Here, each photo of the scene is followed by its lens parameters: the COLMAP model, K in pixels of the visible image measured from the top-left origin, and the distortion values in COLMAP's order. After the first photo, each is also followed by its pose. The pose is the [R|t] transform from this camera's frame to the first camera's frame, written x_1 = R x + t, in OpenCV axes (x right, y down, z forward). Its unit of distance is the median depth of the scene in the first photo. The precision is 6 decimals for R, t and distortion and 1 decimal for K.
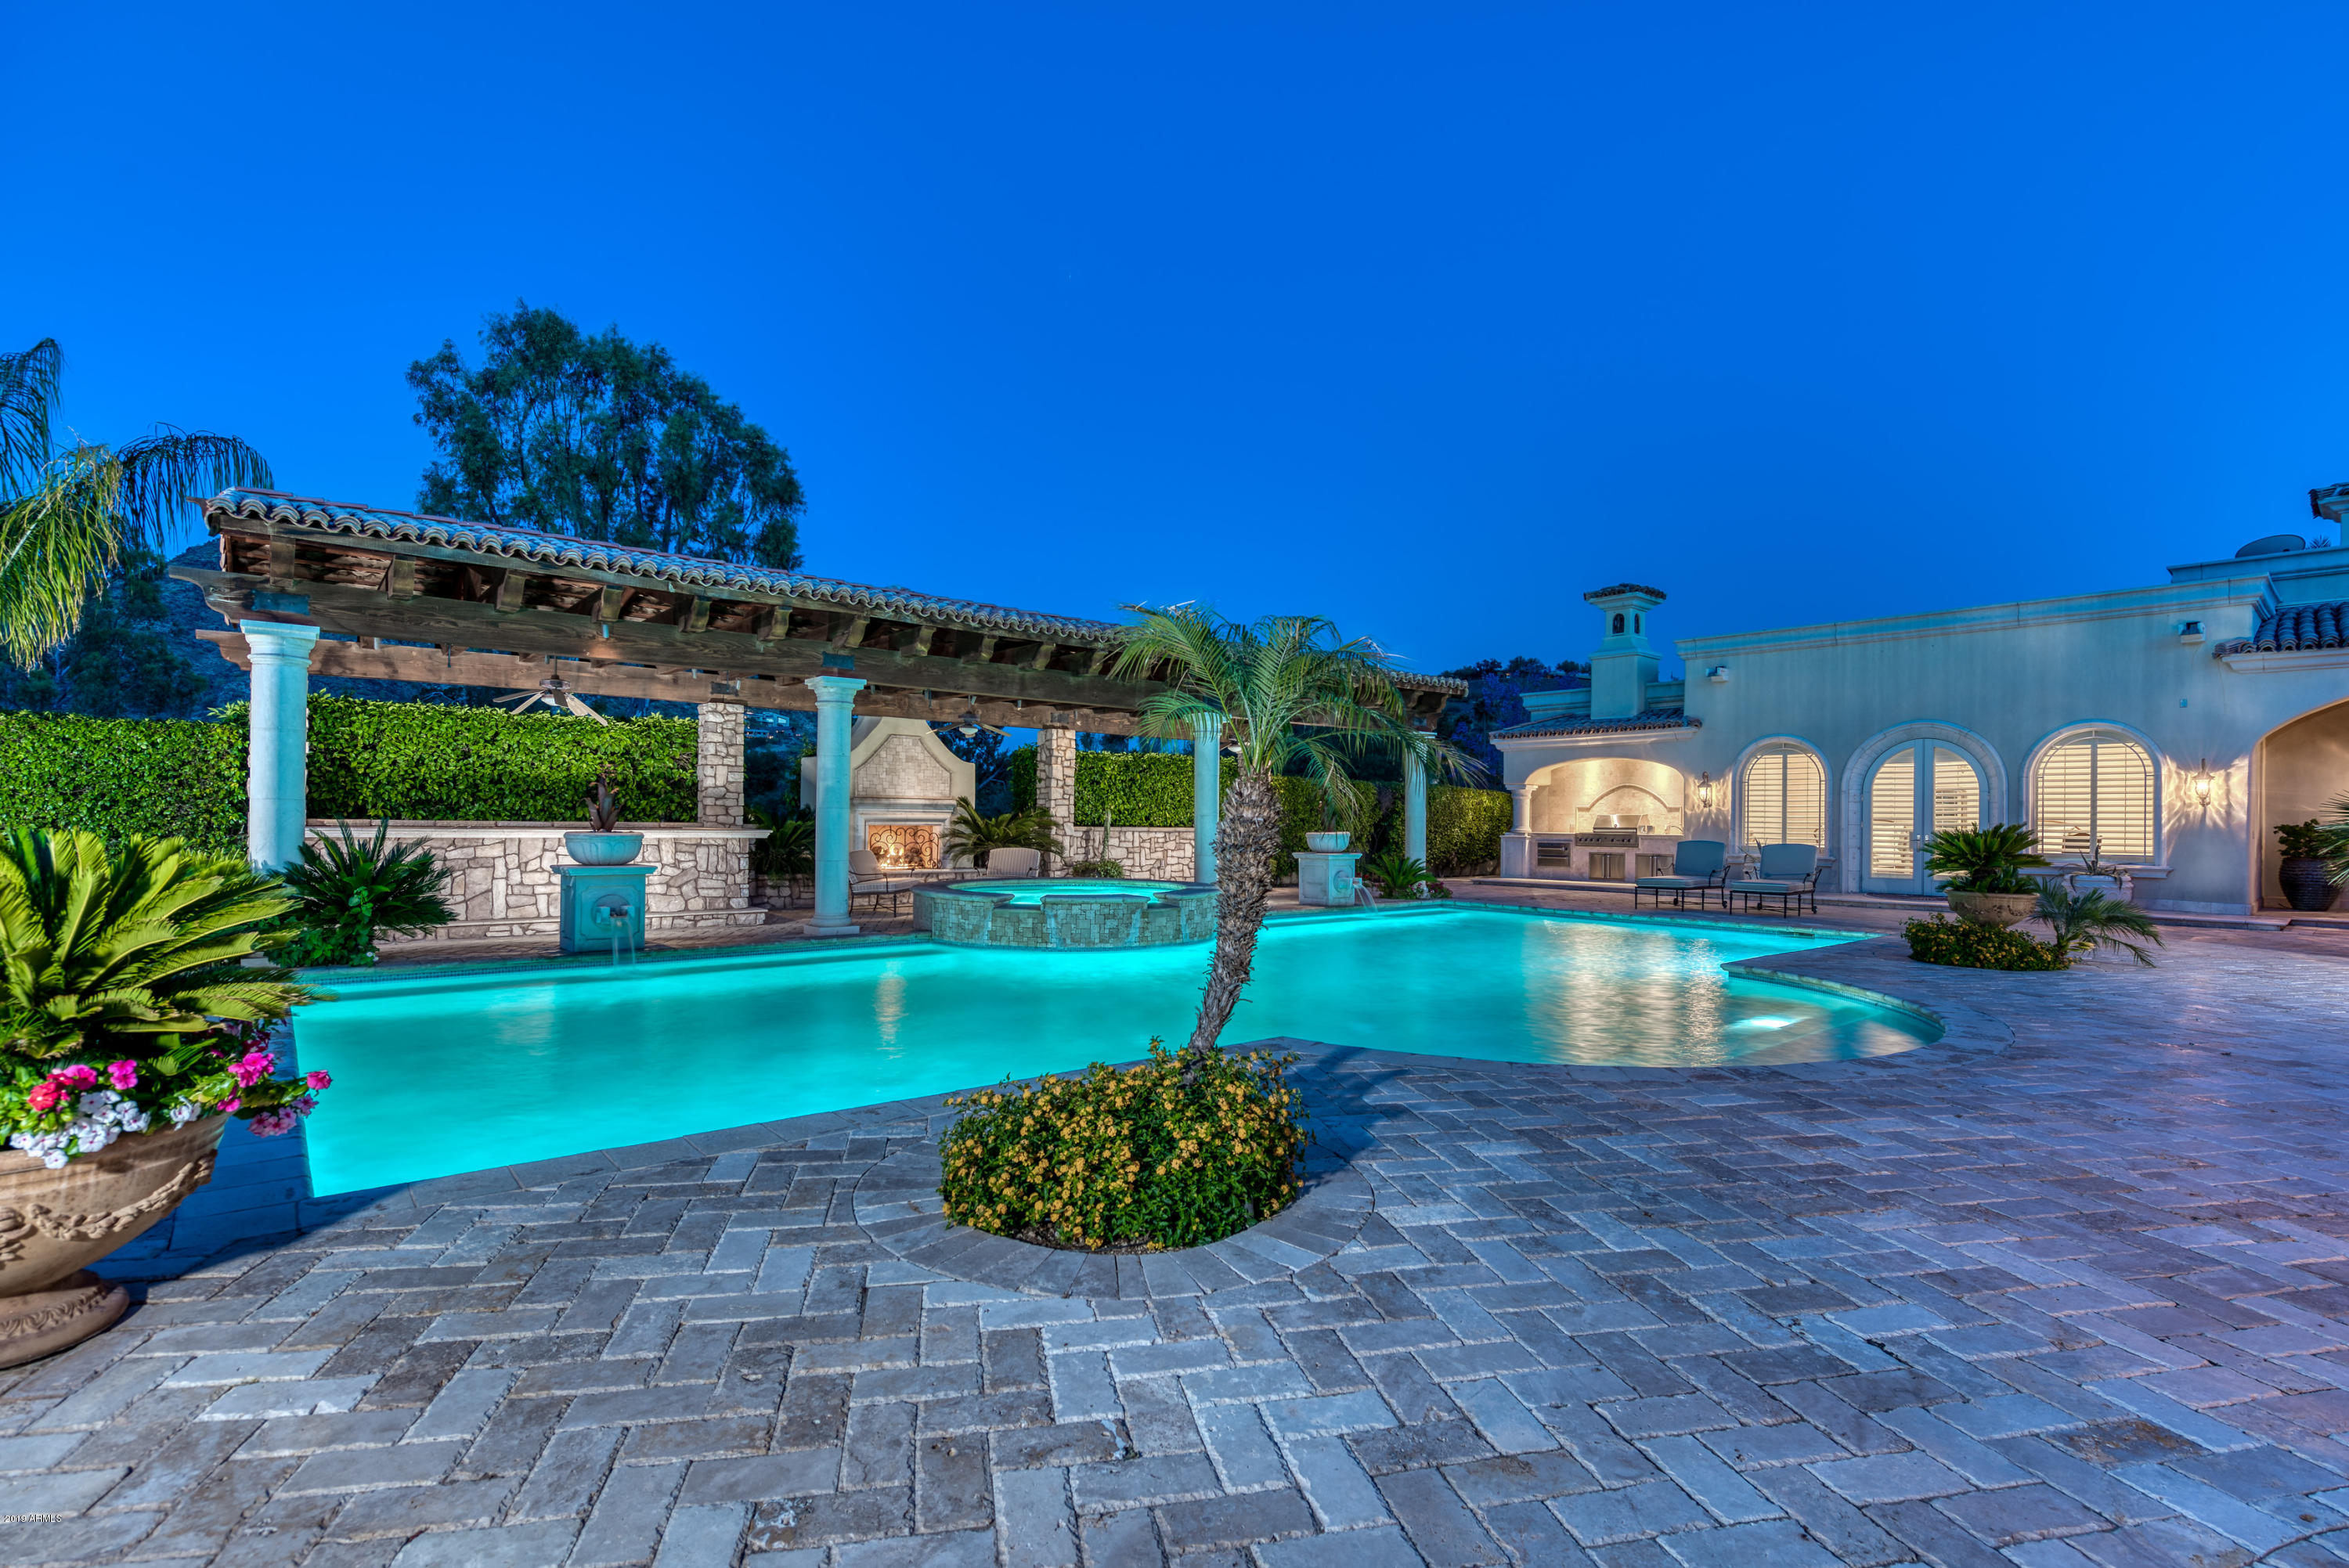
lens RADIAL K [[1149.4, 0, 1174.3], [0, 1149.4, 801.3], [0, 0, 1]] dist [-0.005508, -0.000736]
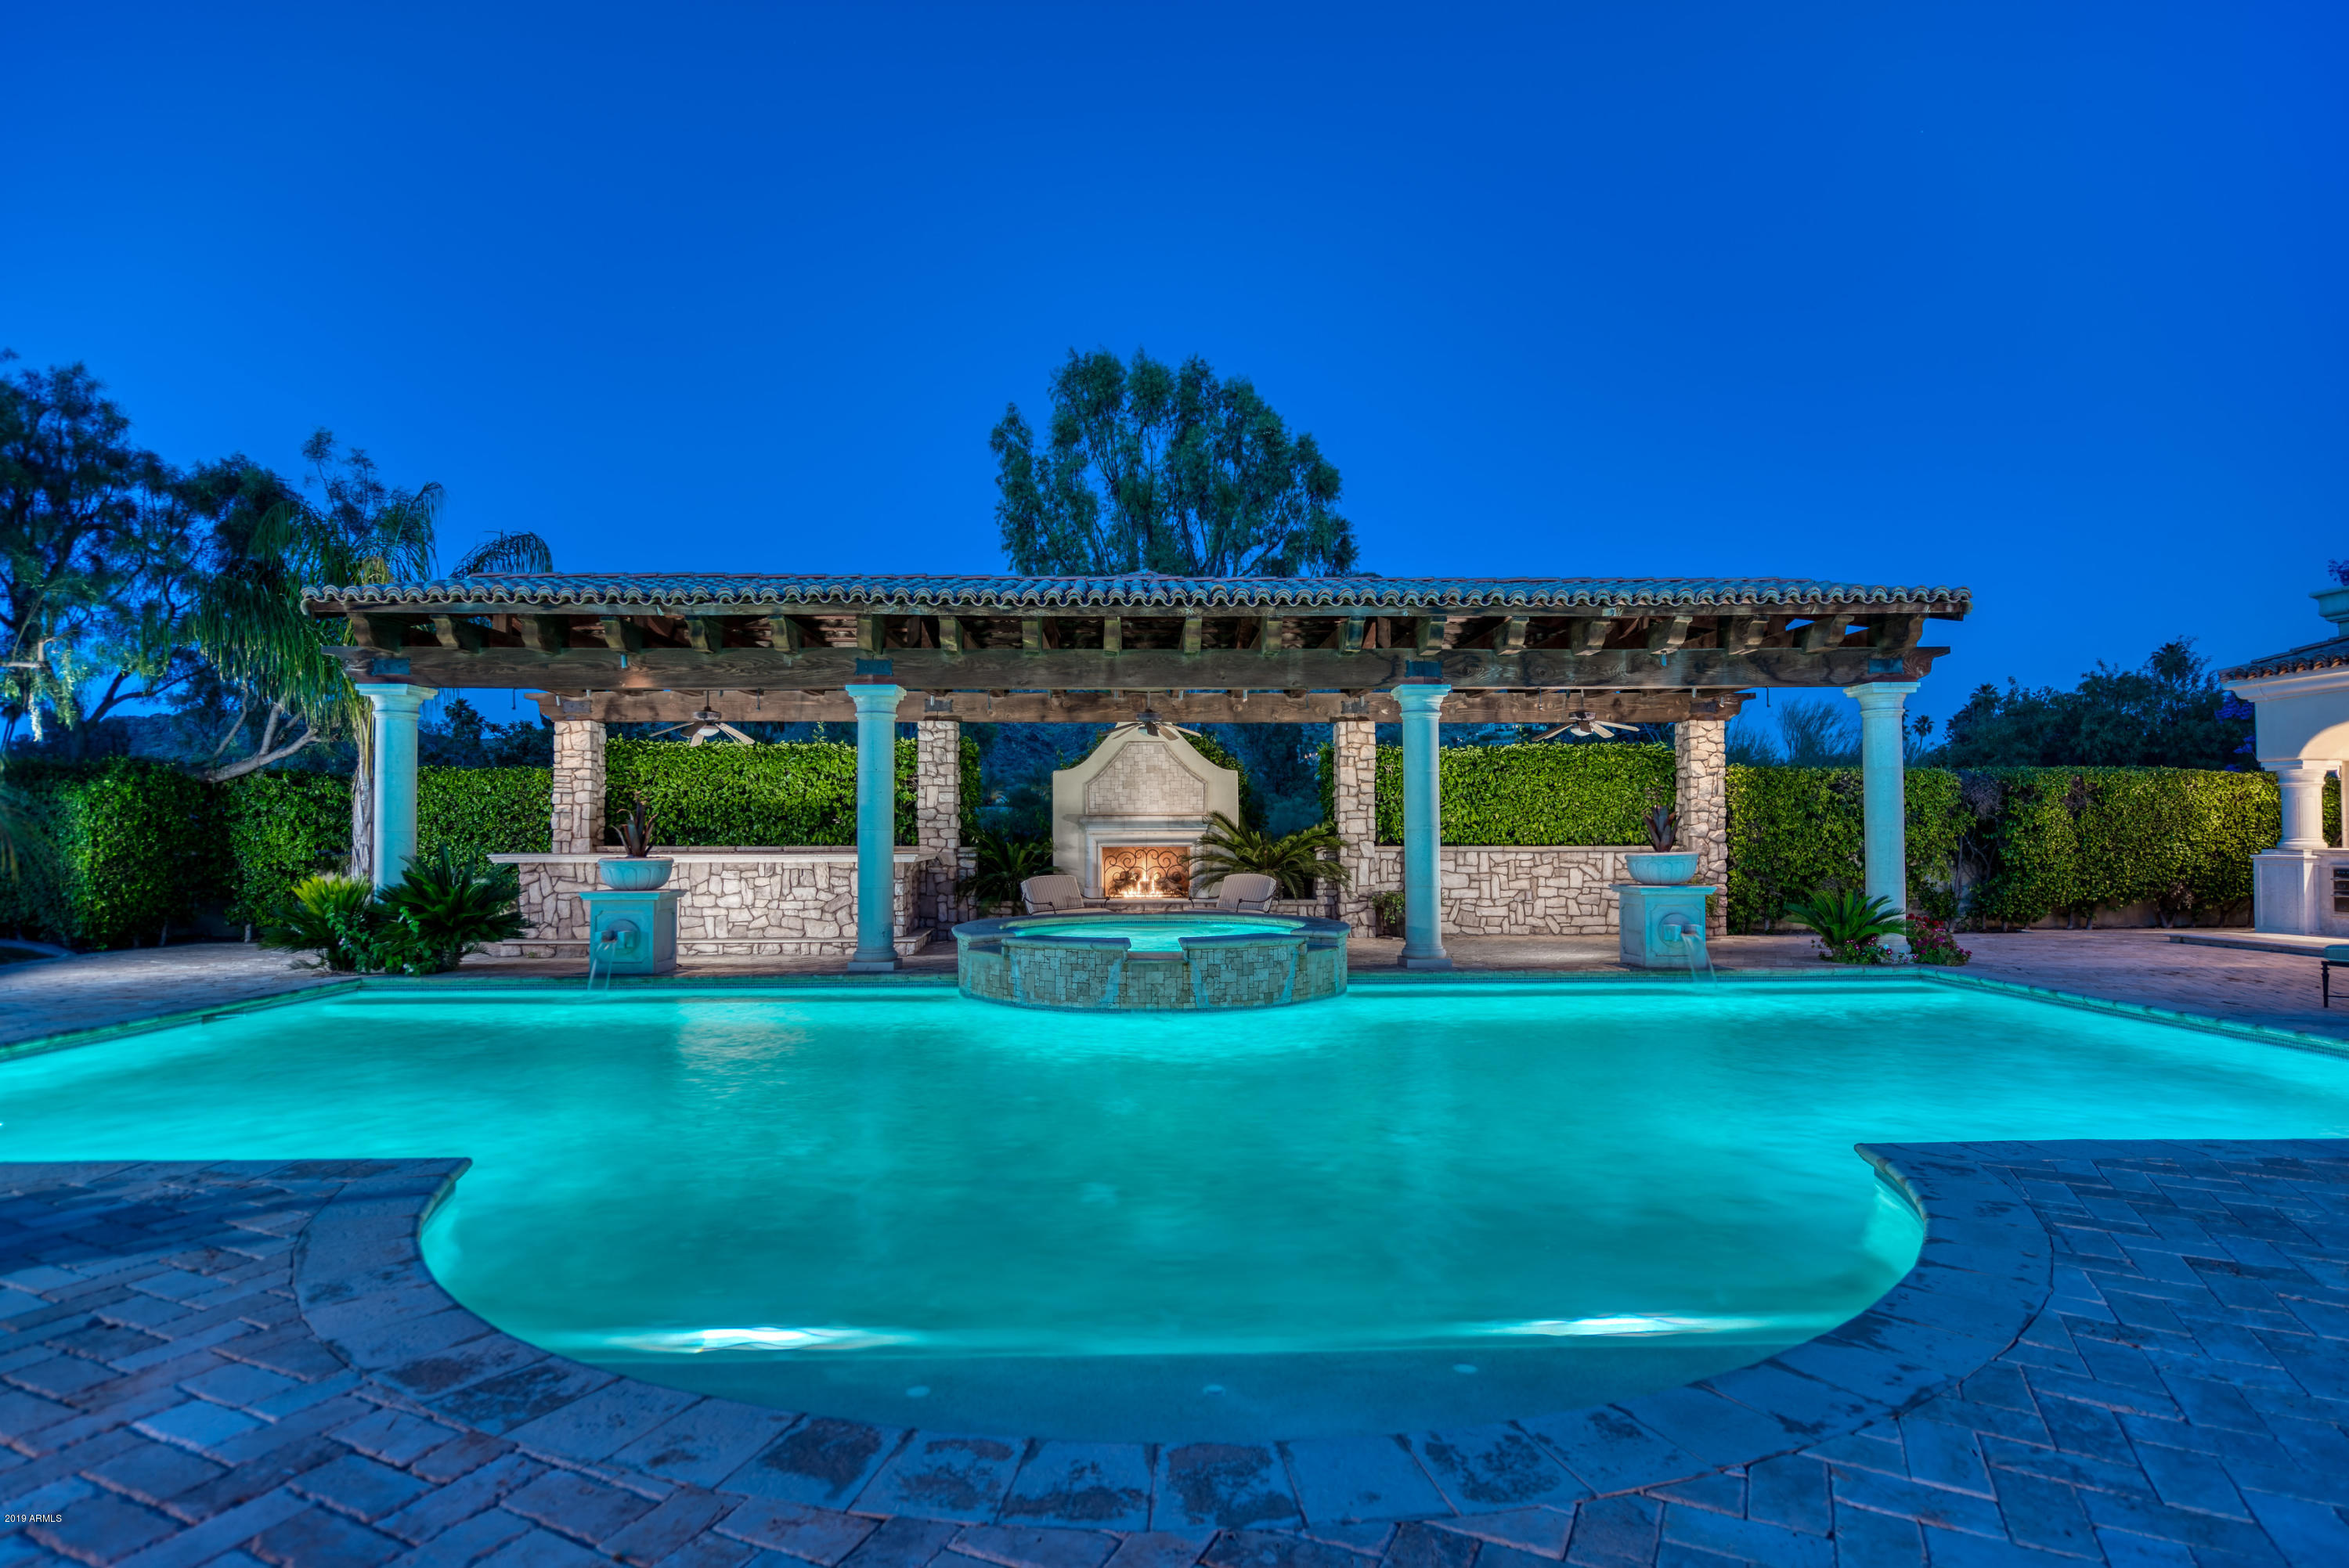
lens RADIAL K [[1260.3, 0, 1175.2], [0, 1260.3, 787.9], [0, 0, 1]] dist [-0.003066, -0.000364]
pose [[0.764489, -0.037296, -0.643557, 0.429466], [0.022275, 0.999257, -0.031449, 0.007916], [0.644251, 0.009708, 0.764752, 0.325790]]
